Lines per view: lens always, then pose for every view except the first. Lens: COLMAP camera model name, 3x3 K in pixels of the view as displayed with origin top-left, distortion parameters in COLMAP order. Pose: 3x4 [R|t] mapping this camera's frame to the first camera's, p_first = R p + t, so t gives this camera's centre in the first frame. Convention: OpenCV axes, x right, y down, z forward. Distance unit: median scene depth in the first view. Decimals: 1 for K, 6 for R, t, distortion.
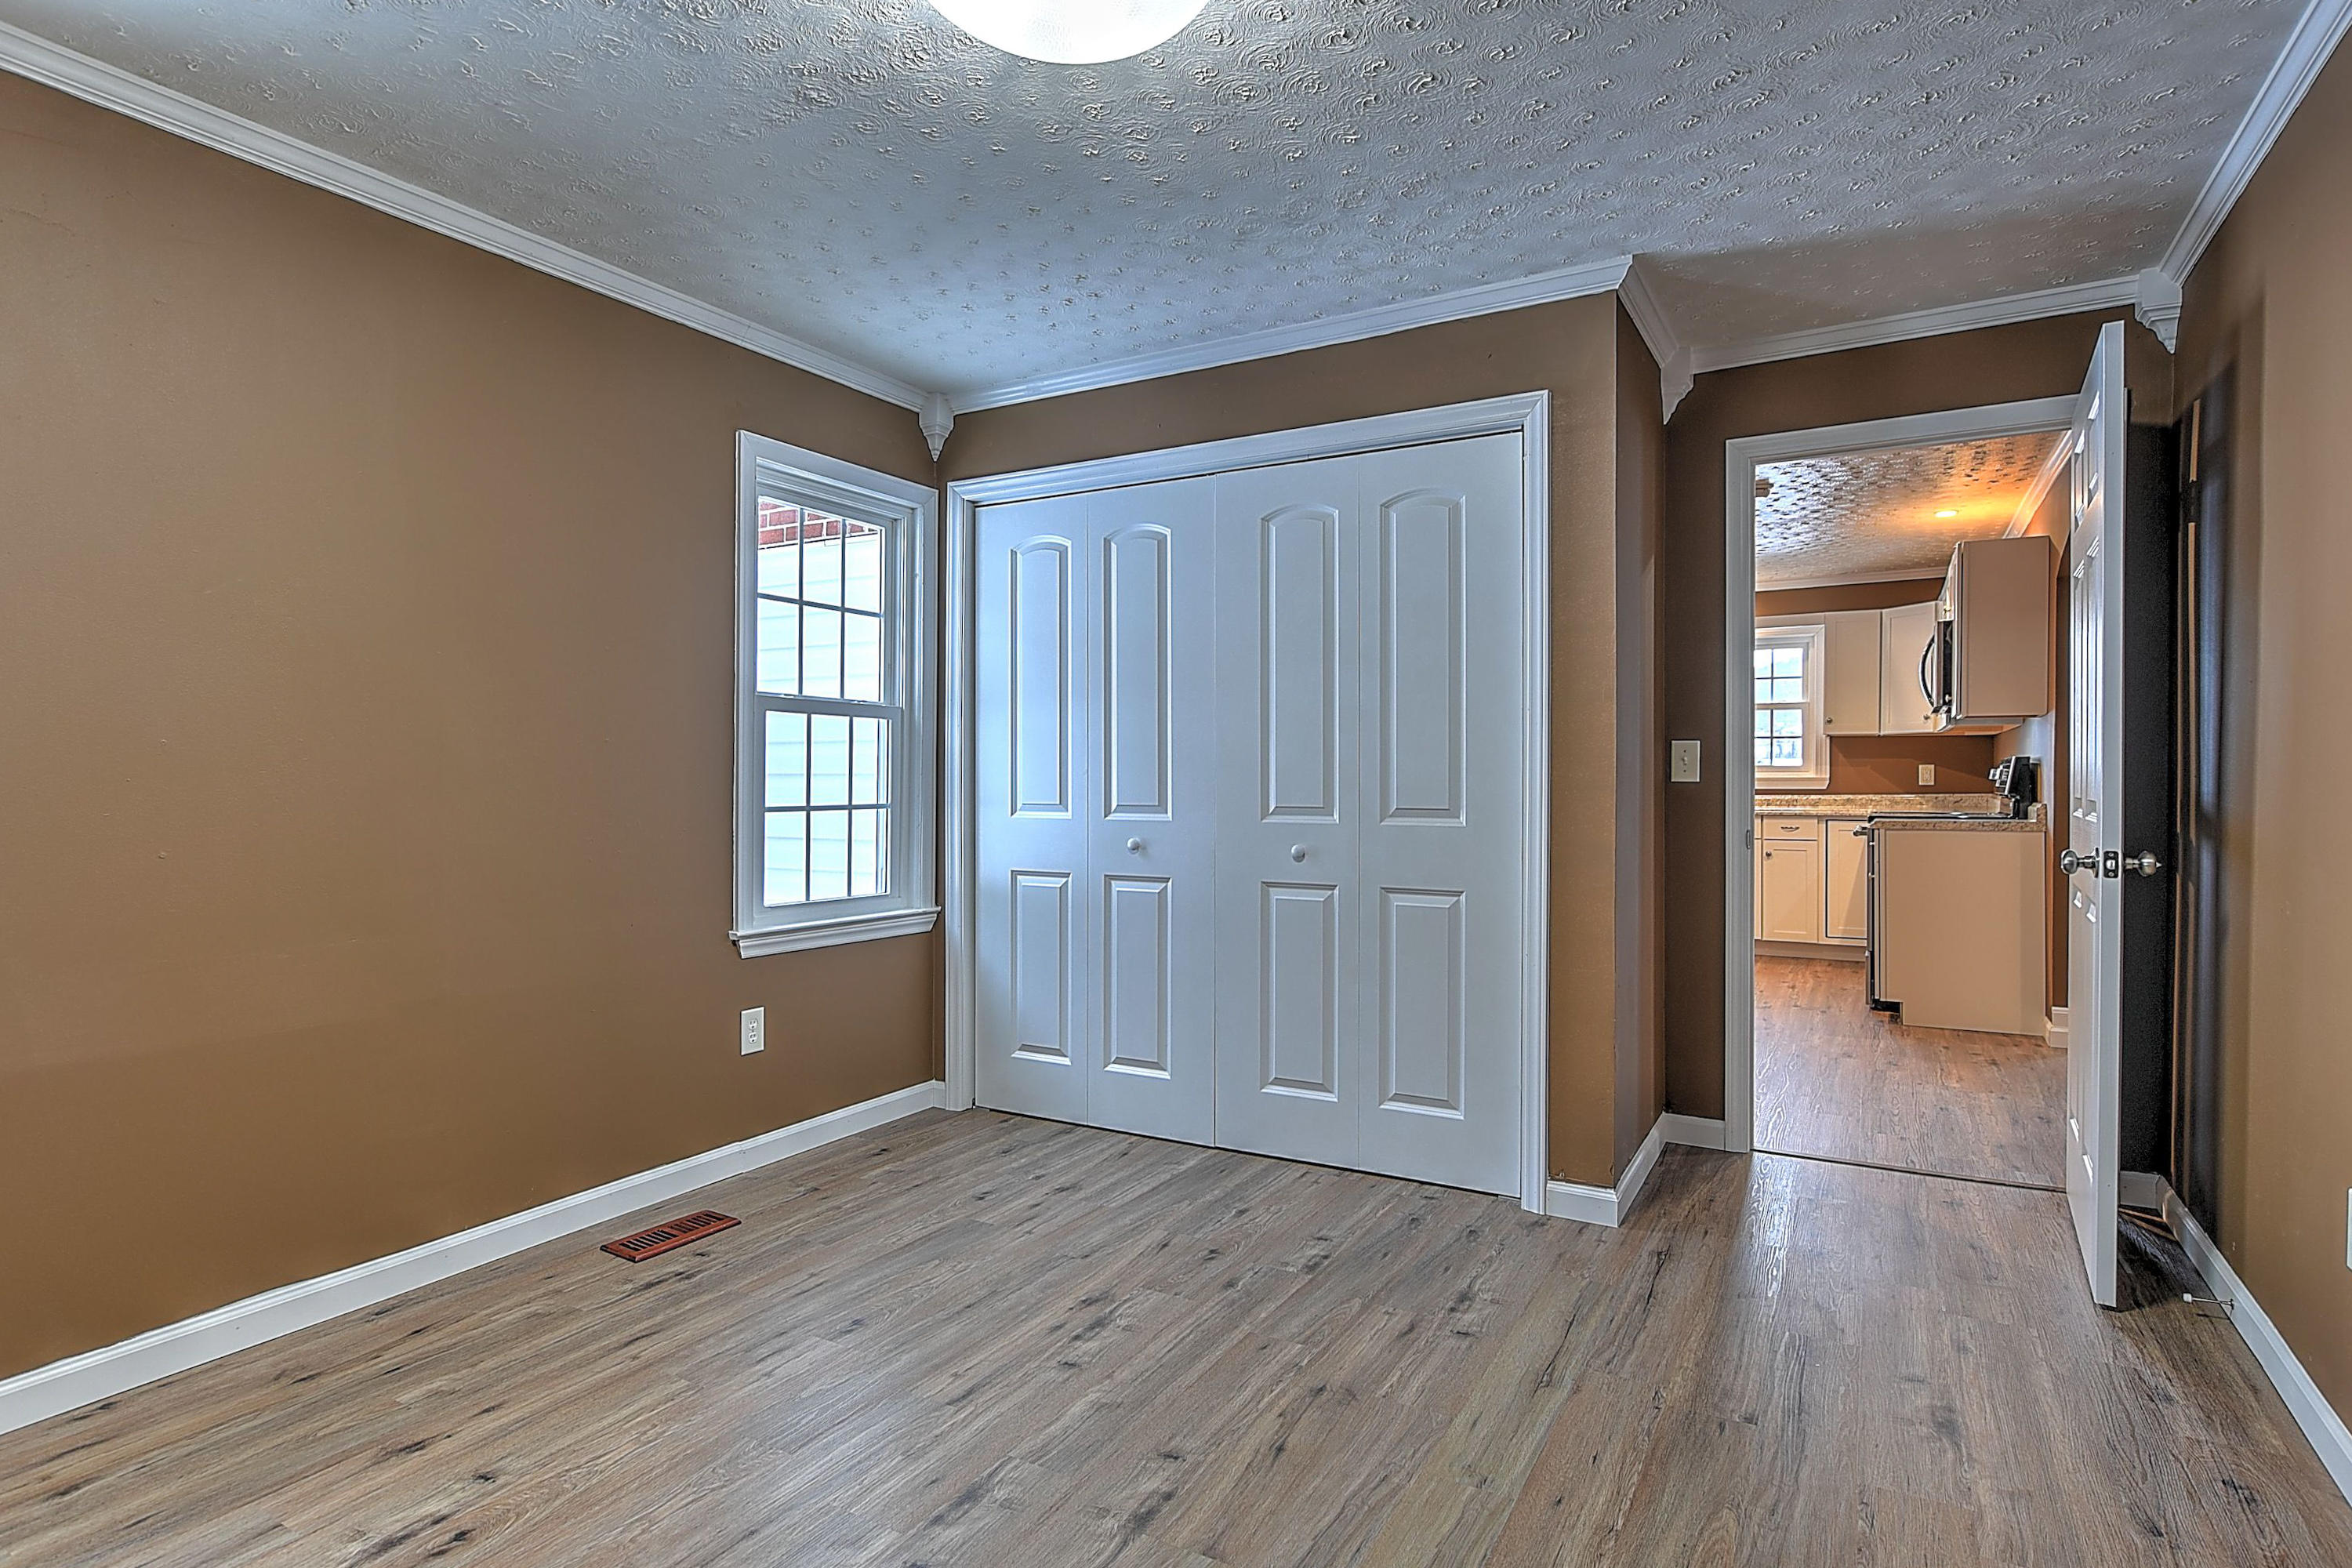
lens RADIAL K [[1216.4, 0, 1159.5], [0, 1216.4, 786.3], [0, 0, 1]] dist [-0.017231, 0.009063]
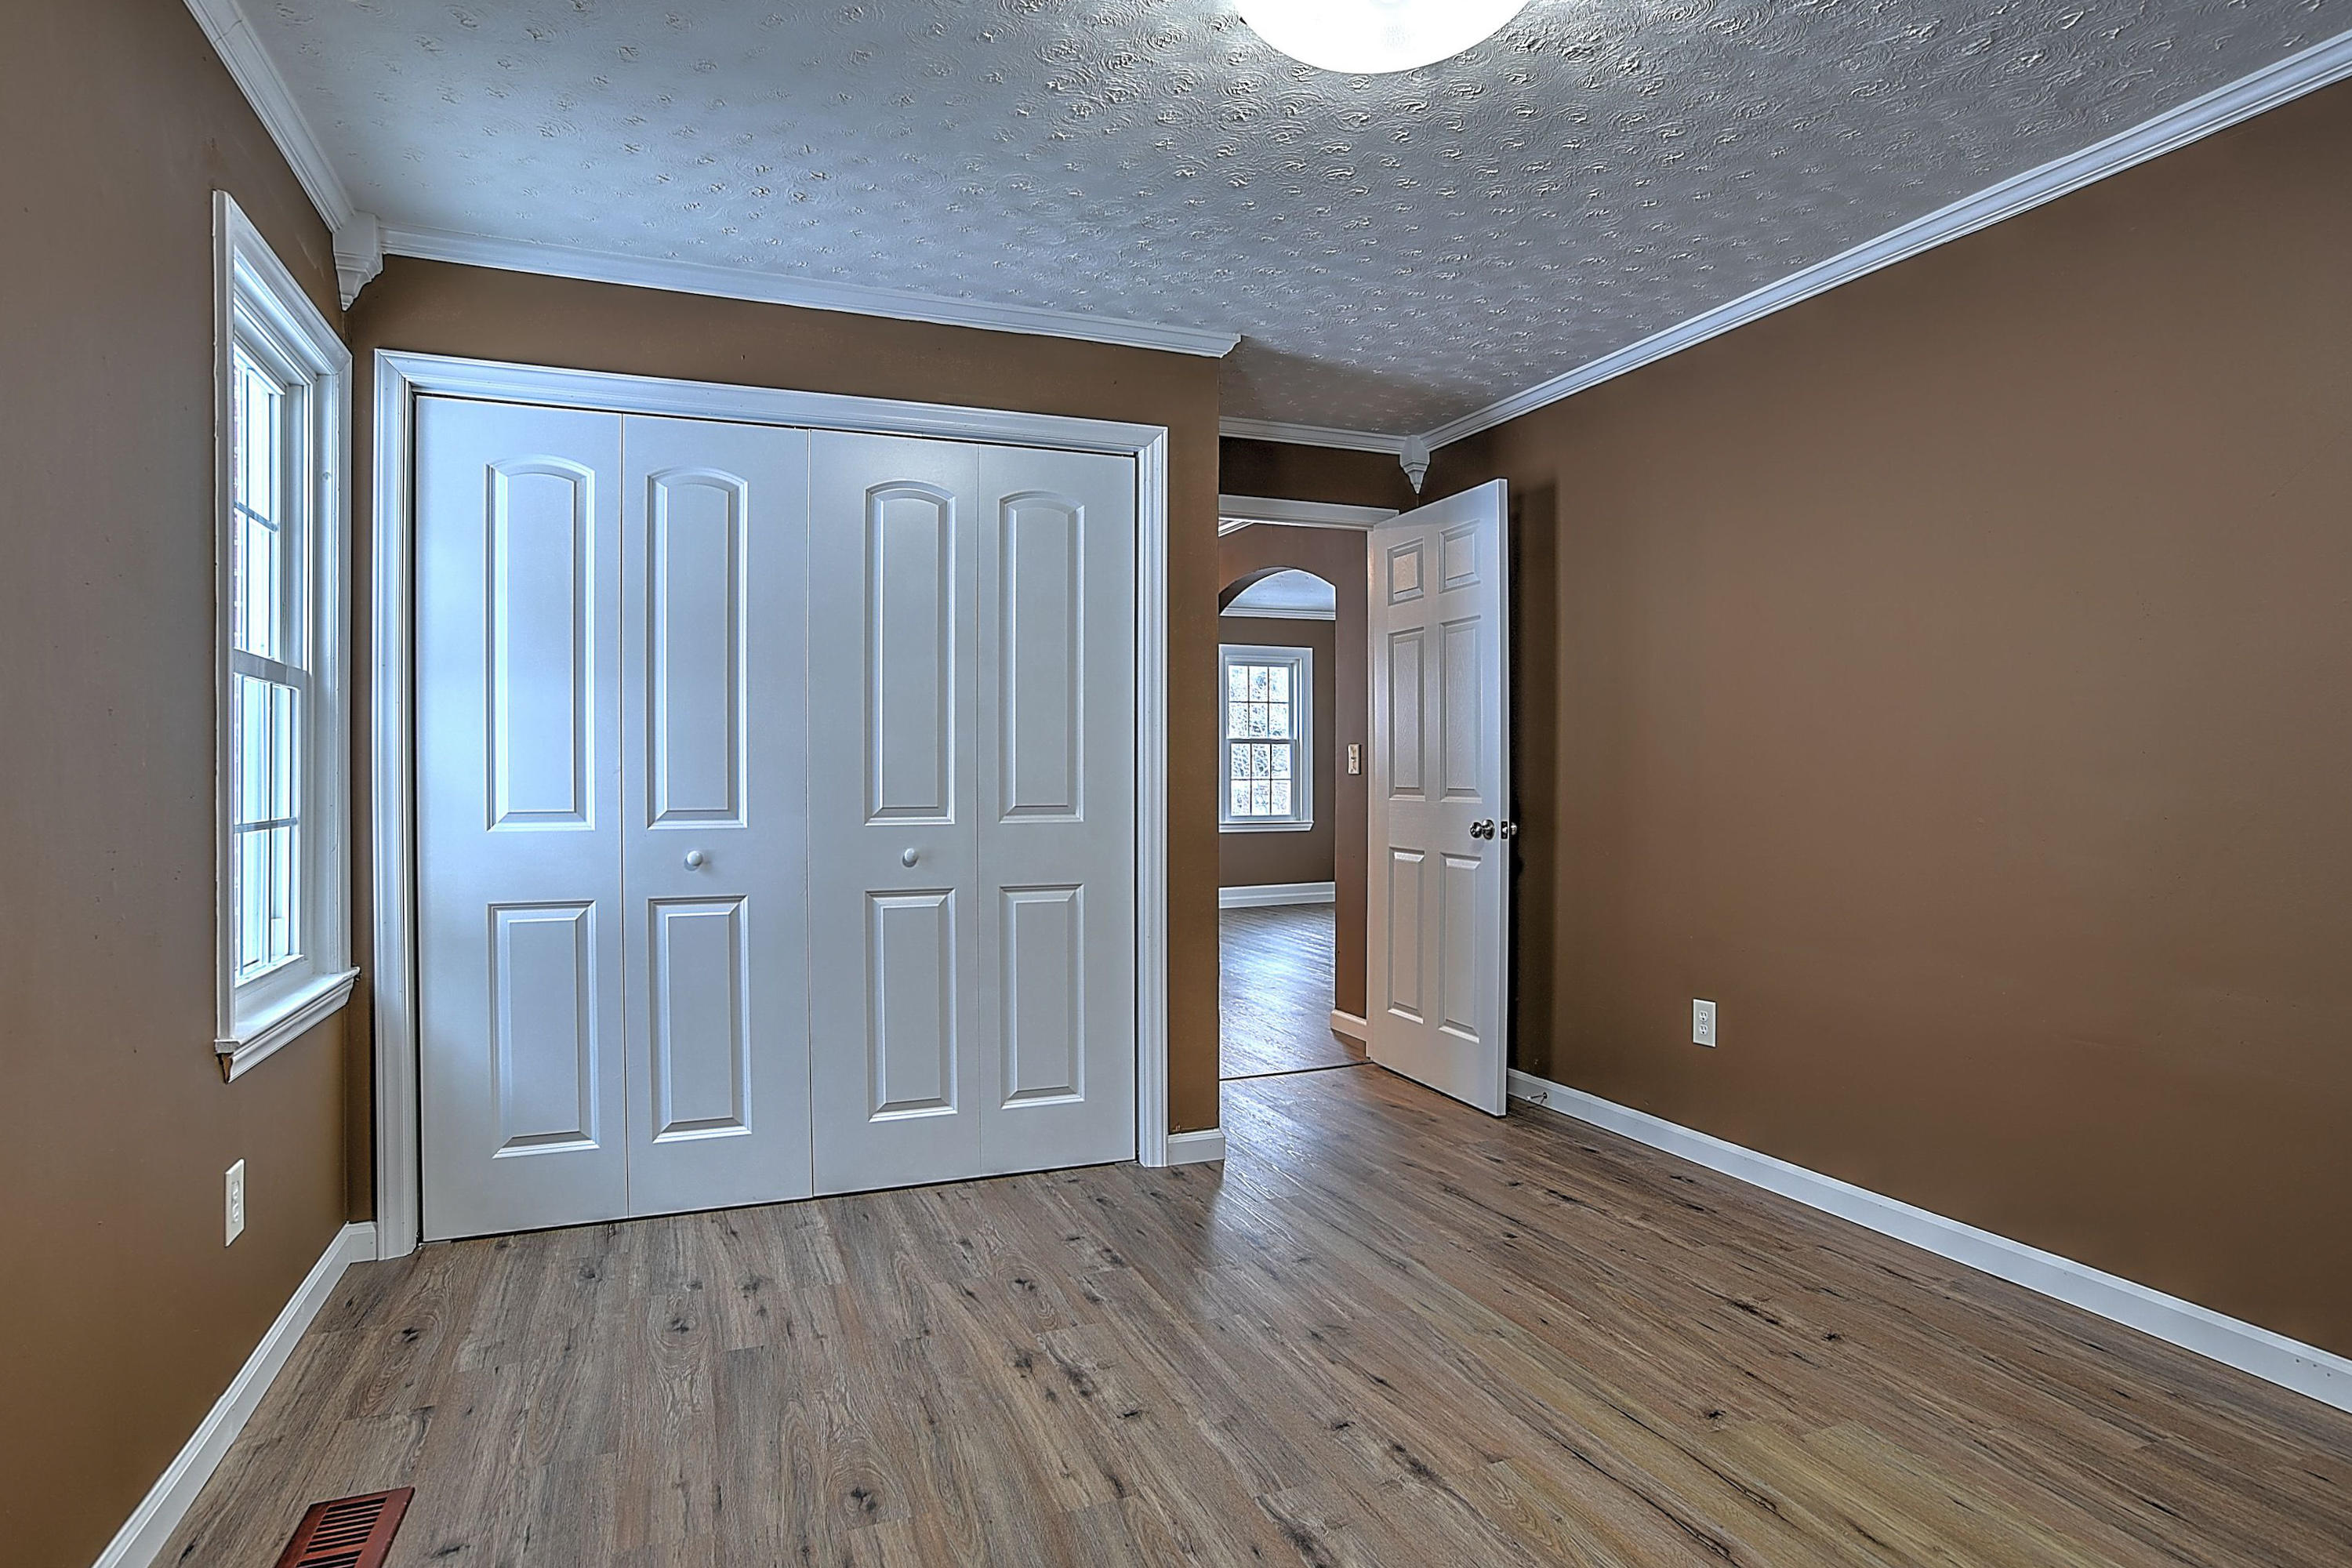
lens RADIAL K [[1235.3, 0, 1176.0], [0, 1235.3, 784.0], [0, 0, 1]] dist [-0.109968, 0.087869]
pose [[0.614474, -0.008235, 0.788894, -0.517481], [0.008803, 0.999955, 0.003582, -0.002446], [-0.788888, 0.004743, 0.614519, 0.274639]]
